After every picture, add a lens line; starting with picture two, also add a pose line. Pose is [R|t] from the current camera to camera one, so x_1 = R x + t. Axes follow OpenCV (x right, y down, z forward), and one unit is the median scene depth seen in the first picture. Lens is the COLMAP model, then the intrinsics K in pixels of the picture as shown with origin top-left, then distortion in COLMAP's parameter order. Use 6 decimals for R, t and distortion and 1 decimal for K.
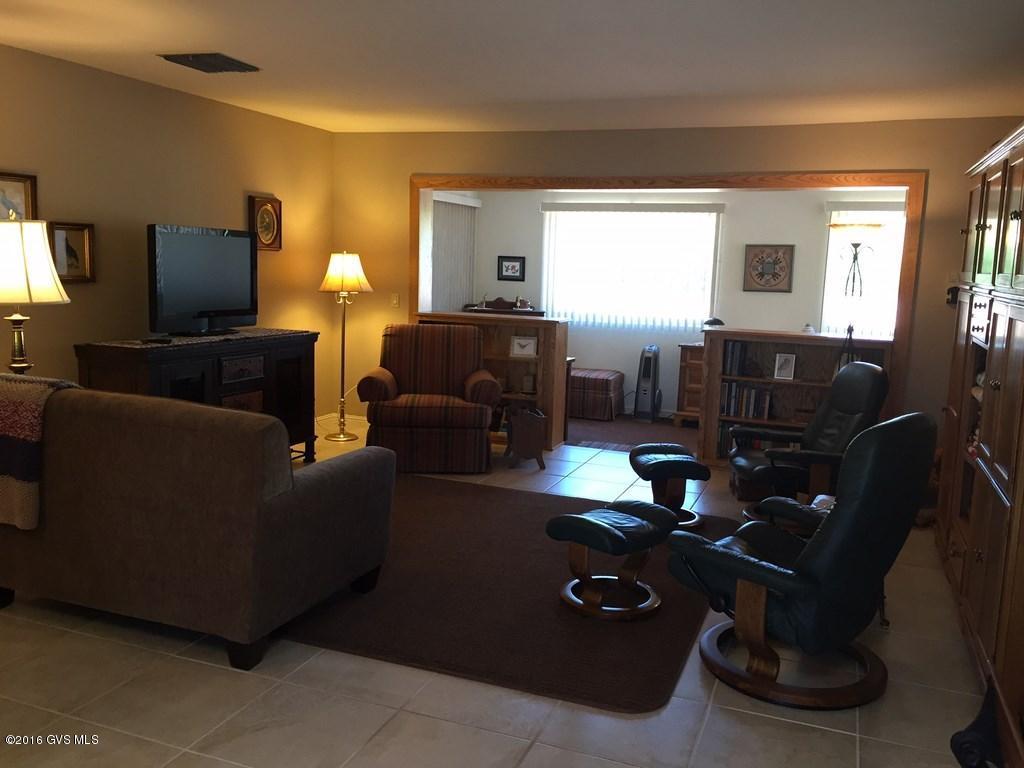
lens RADIAL K [[881.5, 0, 512.8], [0, 881.5, 379.6], [0, 0, 1]] dist [0.094110, -0.127920]
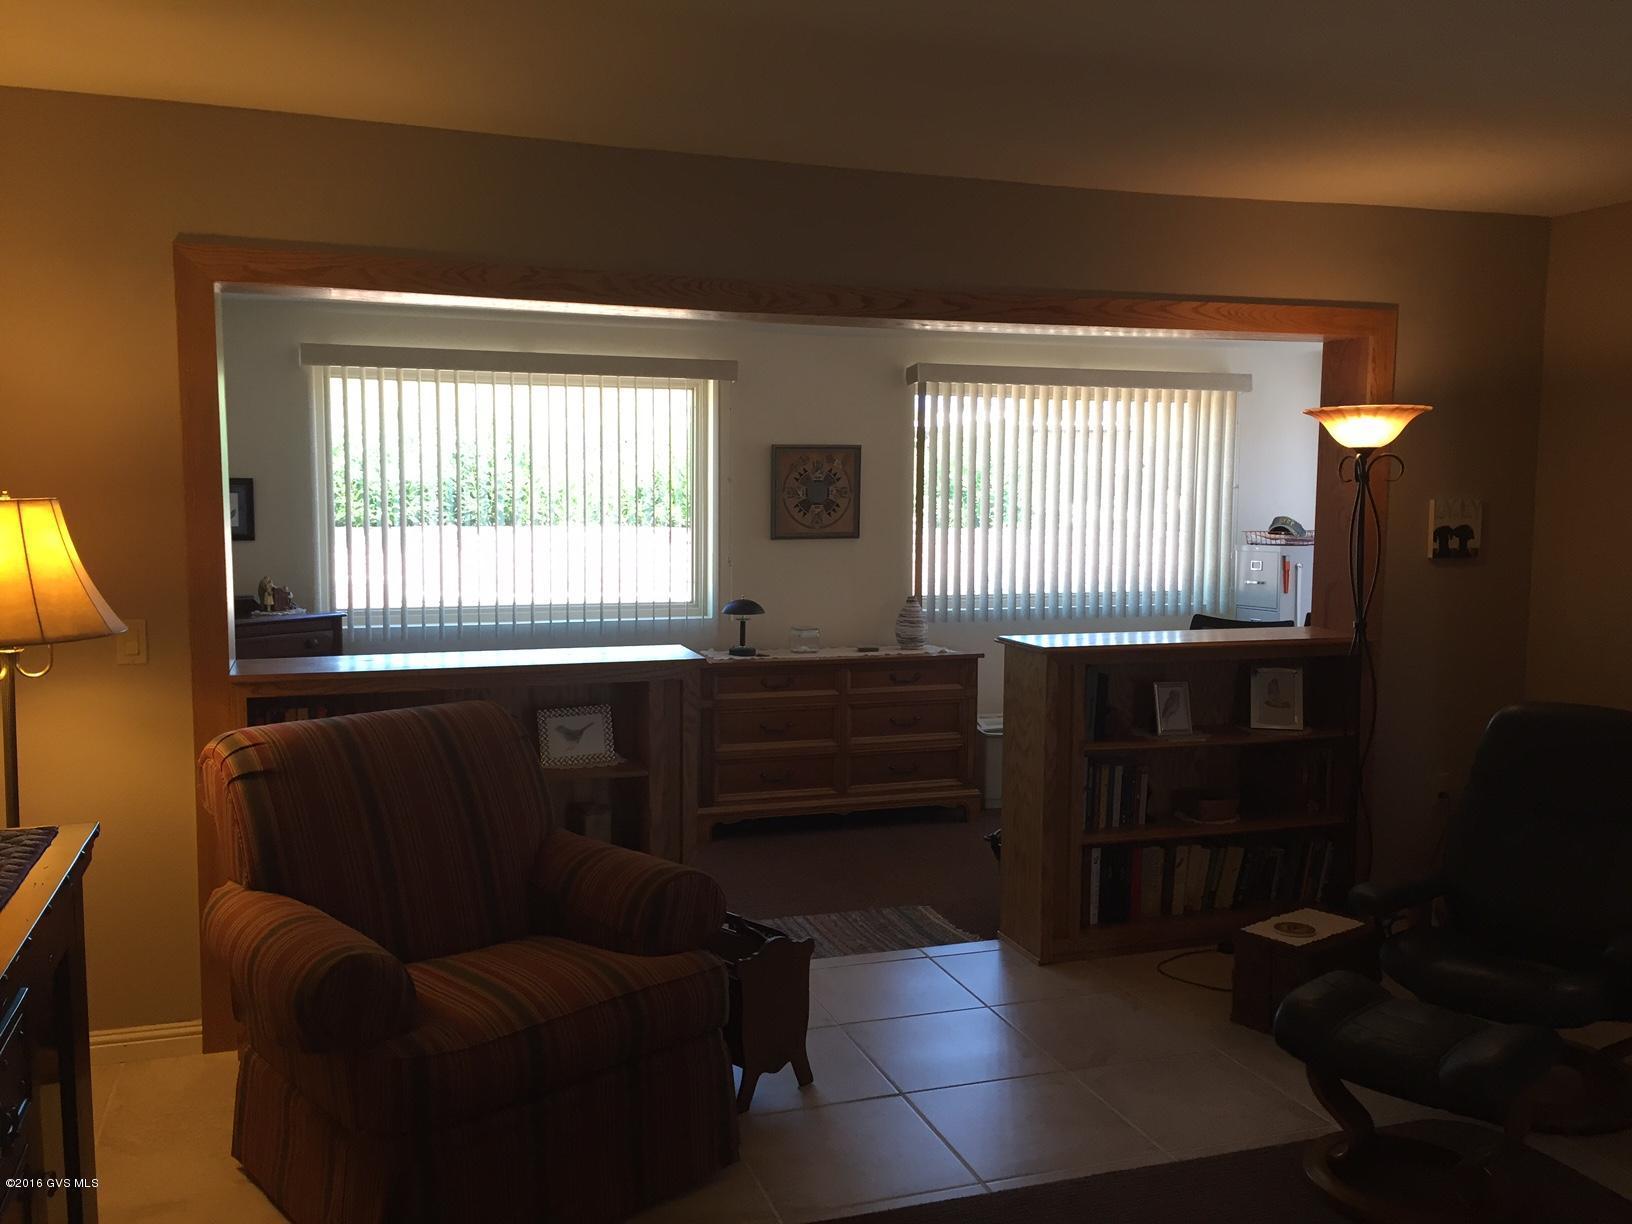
lens RADIAL K [[1404.9, 0, 817.2], [0, 1404.9, 605.1], [0, 0, 1]] dist [0.094110, -0.127920]
pose [[0.764124, -0.086522, 0.639241, -0.228052], [0.104202, 0.994505, 0.010048, -0.070726], [-0.636598, 0.058933, 0.768941, 0.398561]]
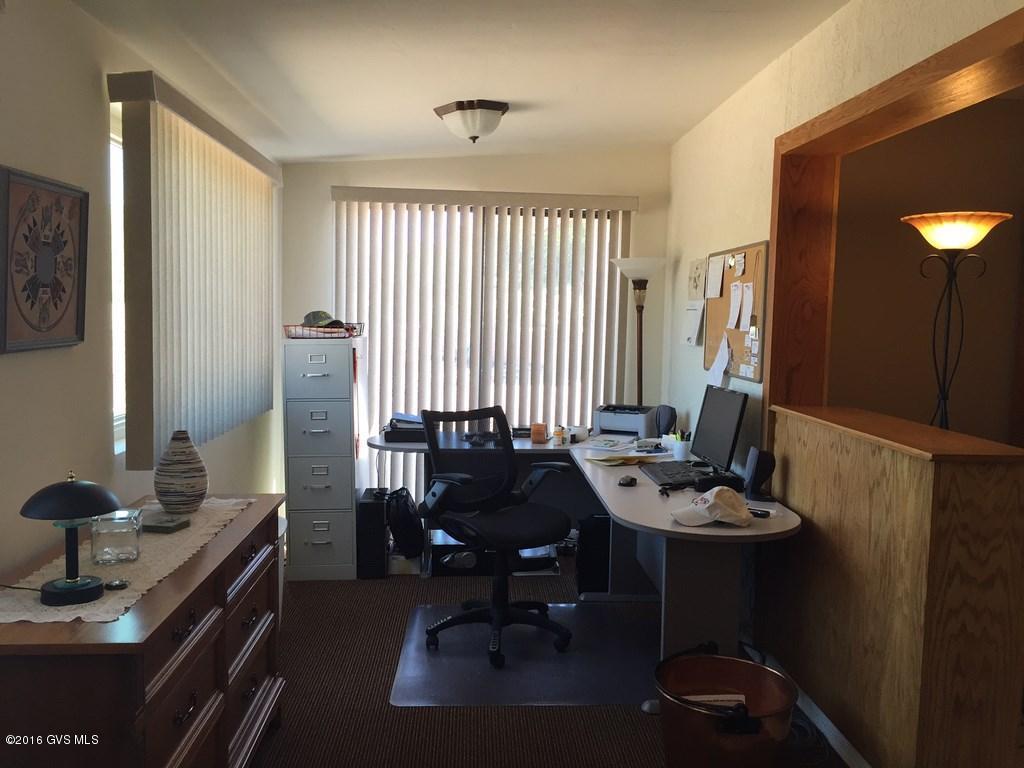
lens RADIAL K [[881.5, 0, 512.8], [0, 881.5, 379.6], [0, 0, 1]] dist [0.094110, -0.127920]
pose [[-0.403934, -0.114519, 0.907592, -0.026097], [0.083341, 0.983401, 0.161176, -0.124309], [-0.910984, 0.140744, -0.387685, 0.993658]]
